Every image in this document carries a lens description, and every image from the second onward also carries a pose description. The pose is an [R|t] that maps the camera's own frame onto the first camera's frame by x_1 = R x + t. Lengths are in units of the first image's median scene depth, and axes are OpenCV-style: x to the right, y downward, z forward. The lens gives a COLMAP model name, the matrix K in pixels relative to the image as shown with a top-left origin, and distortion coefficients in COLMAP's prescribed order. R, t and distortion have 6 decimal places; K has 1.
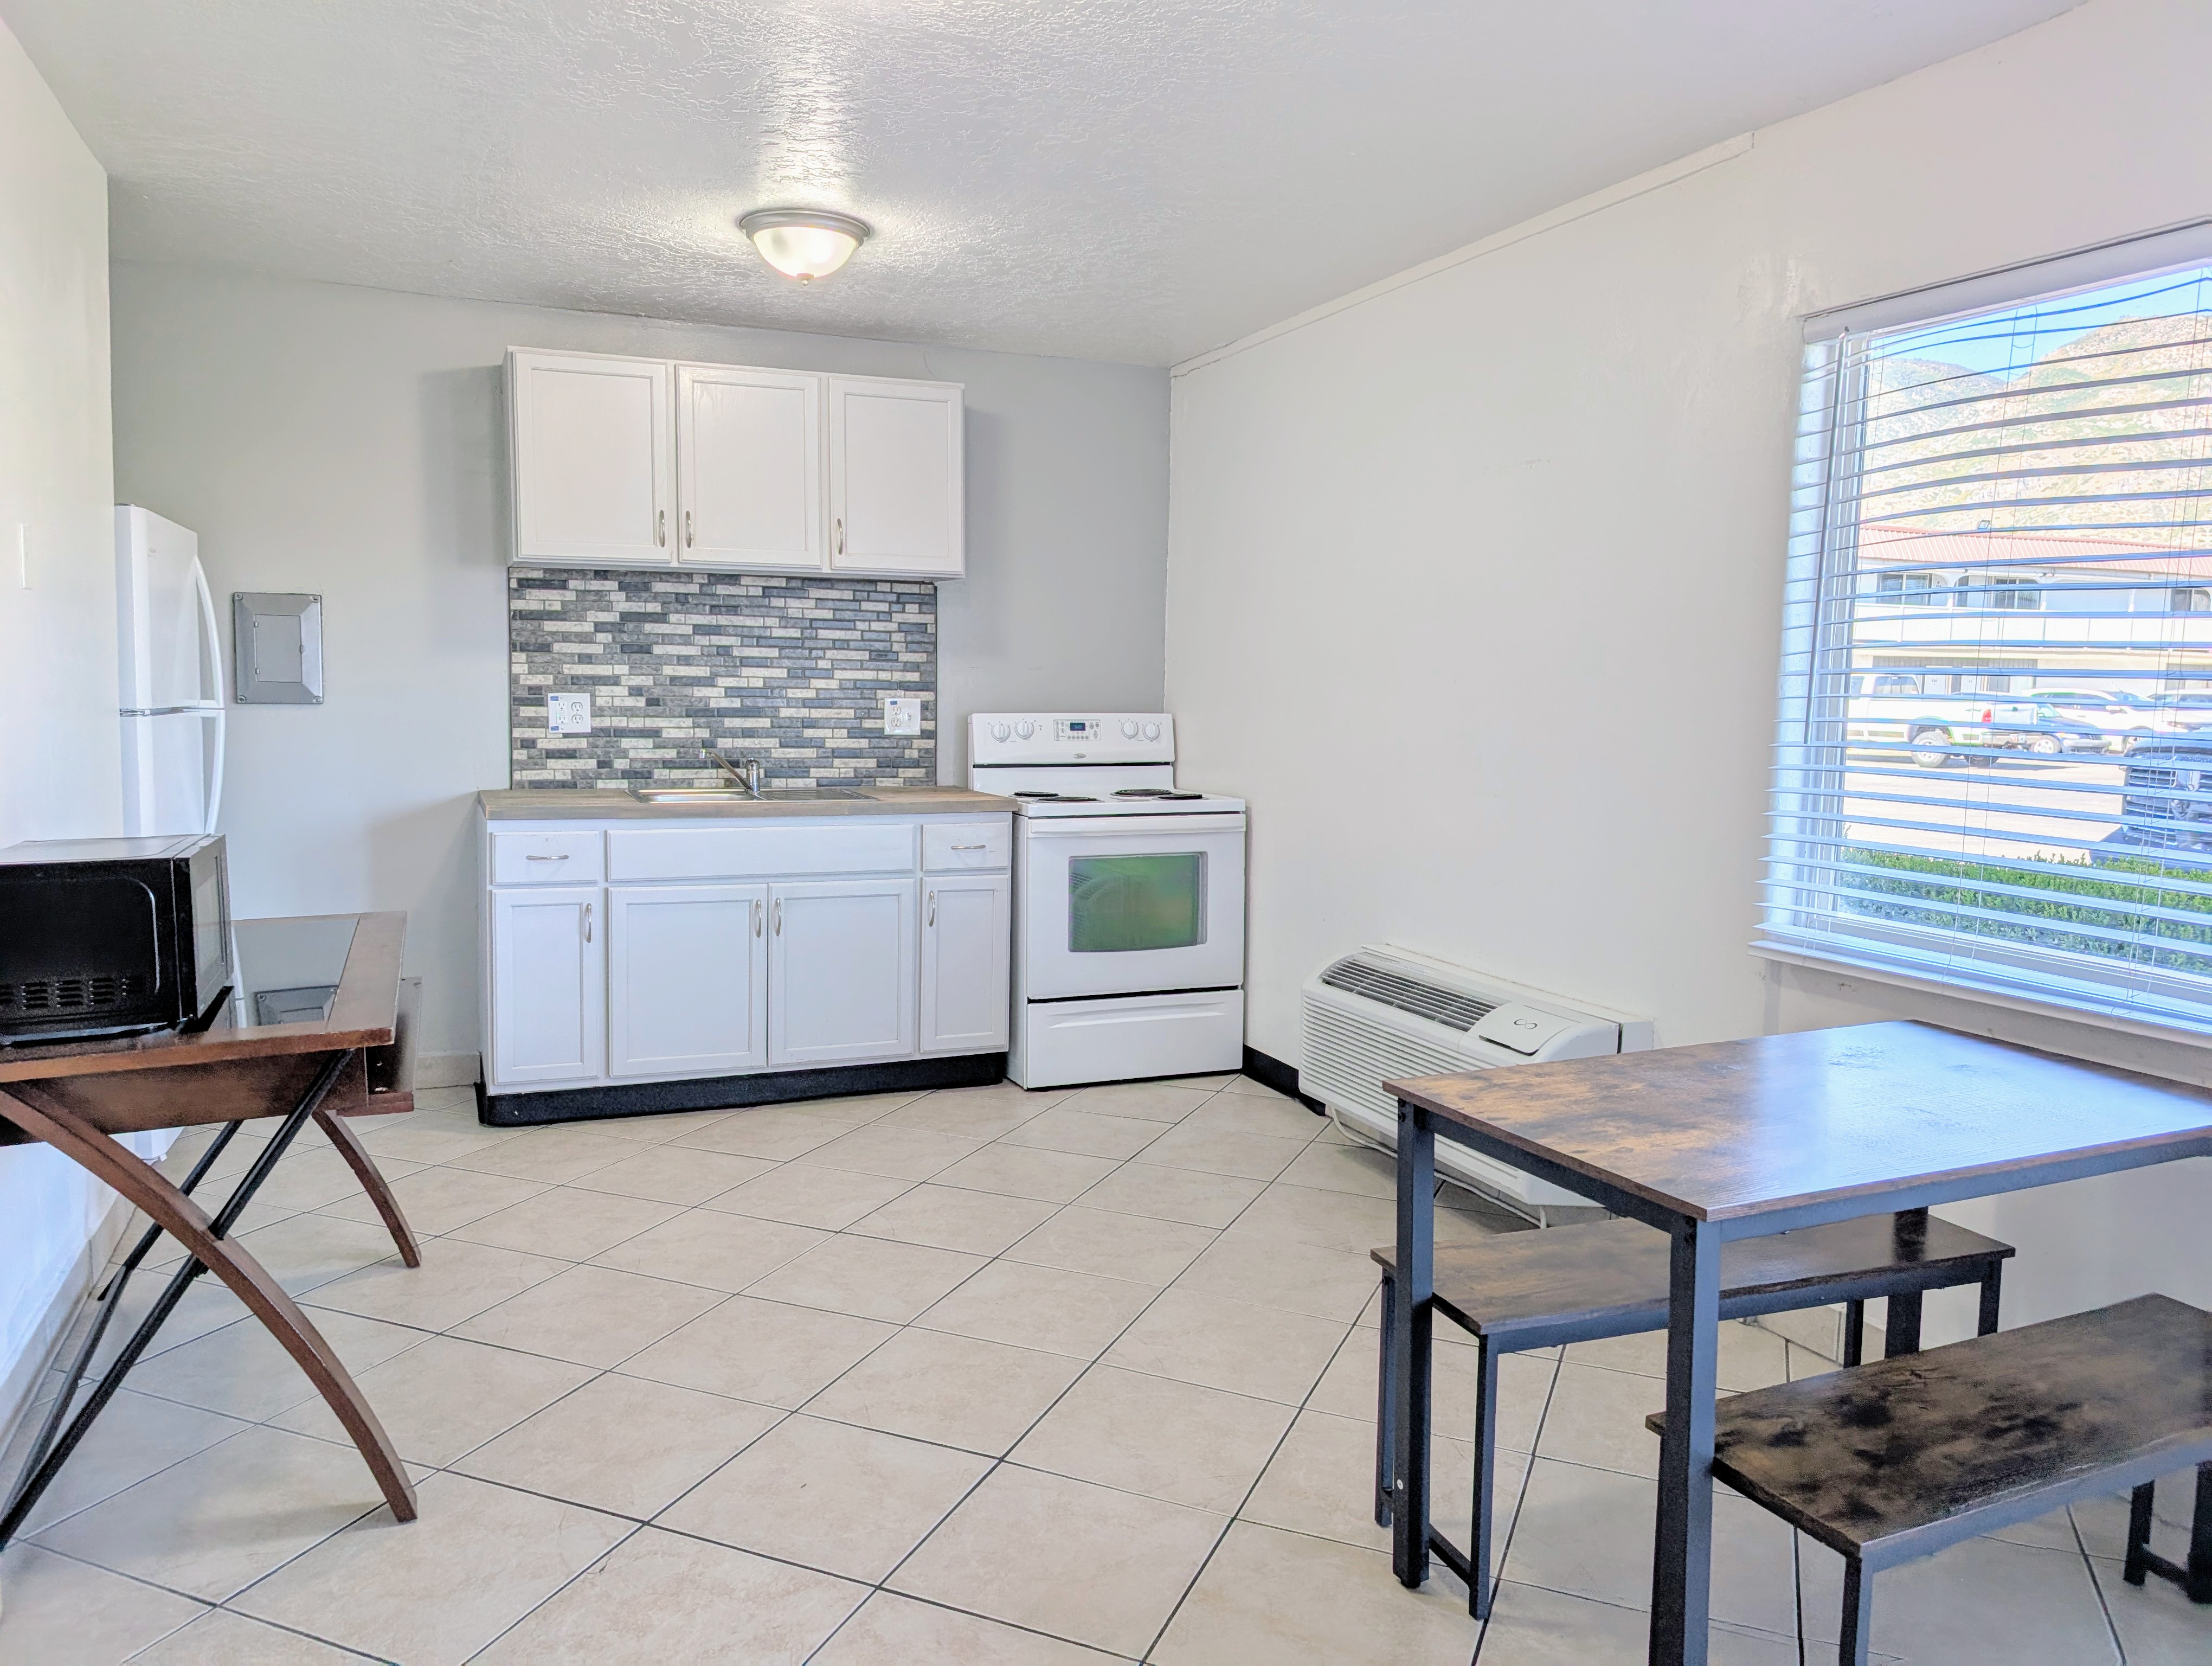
lens RADIAL K [[1621.7, 0, 1090.0], [0, 1621.7, 840.4], [0, 0, 1]] dist [-0.012239, -0.004682]
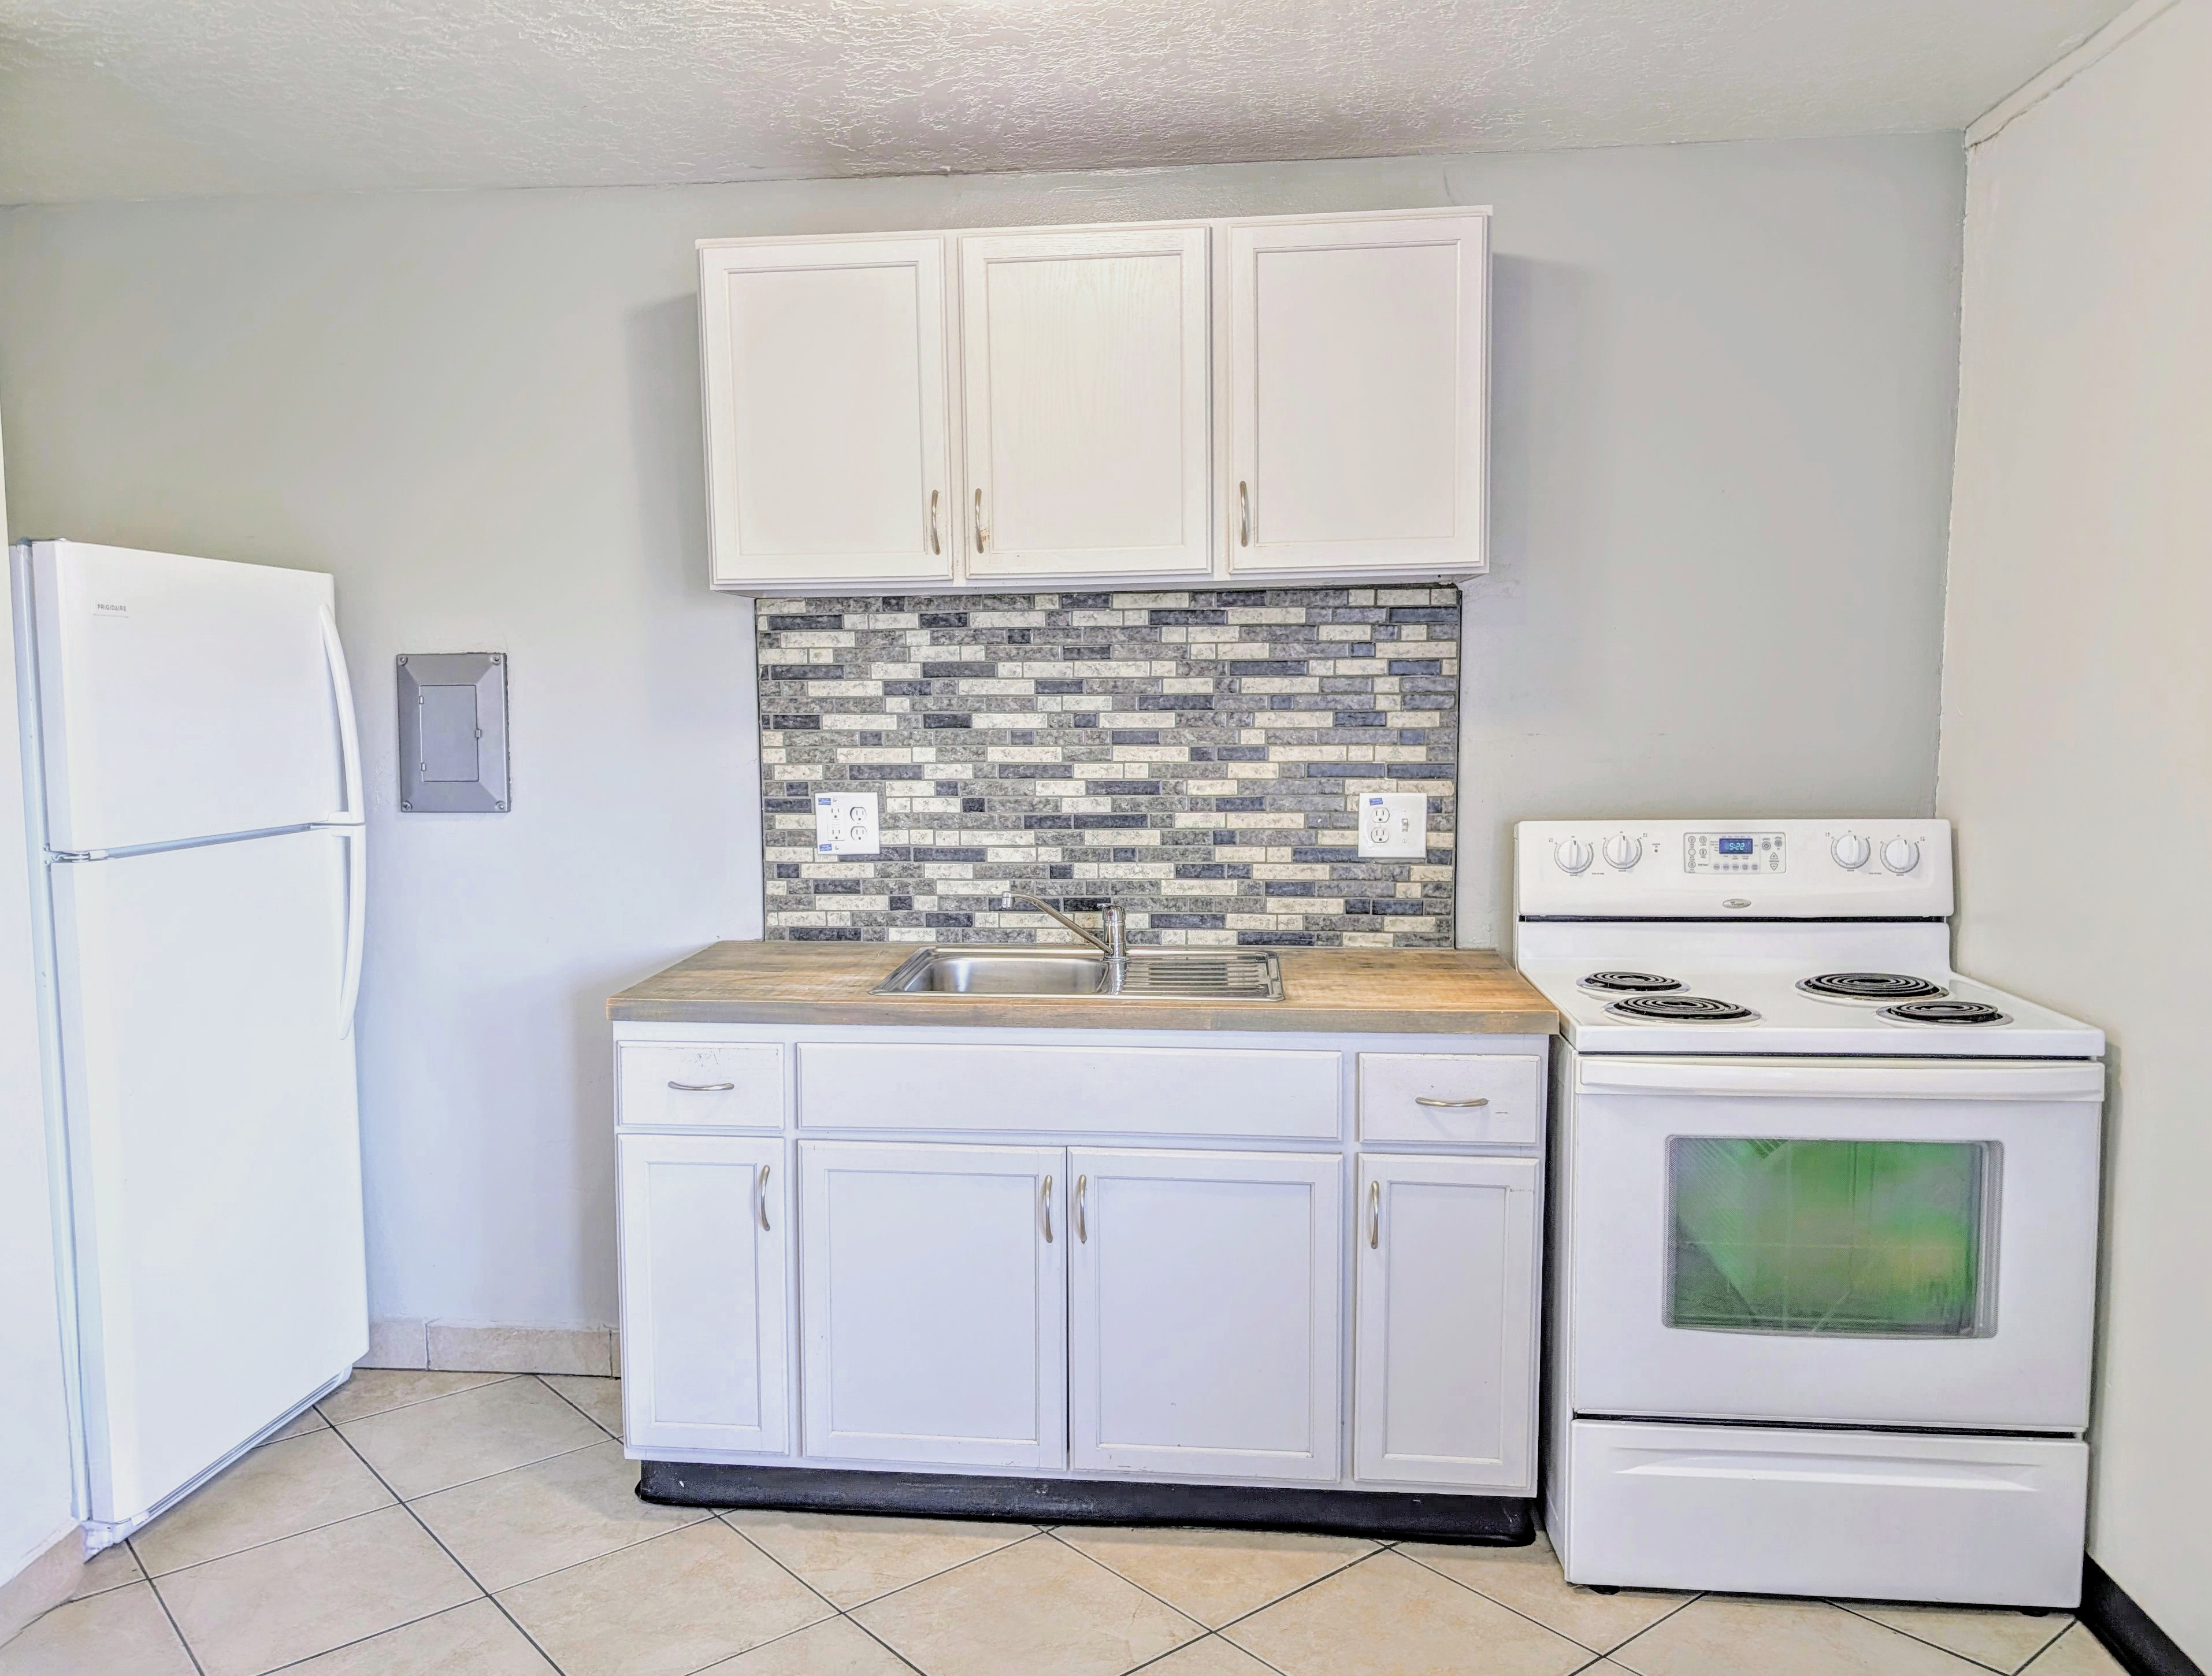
lens RADIAL K [[1629.3, 0, 1057.5], [0, 1629.3, 860.2], [0, 0, 1]] dist [0.035407, -0.048235]
pose [[0.872619, 0.027071, -0.487652, 0.063327], [-0.021933, 0.999627, 0.016246, -0.074591], [0.487910, -0.003481, 0.872887, 0.467644]]
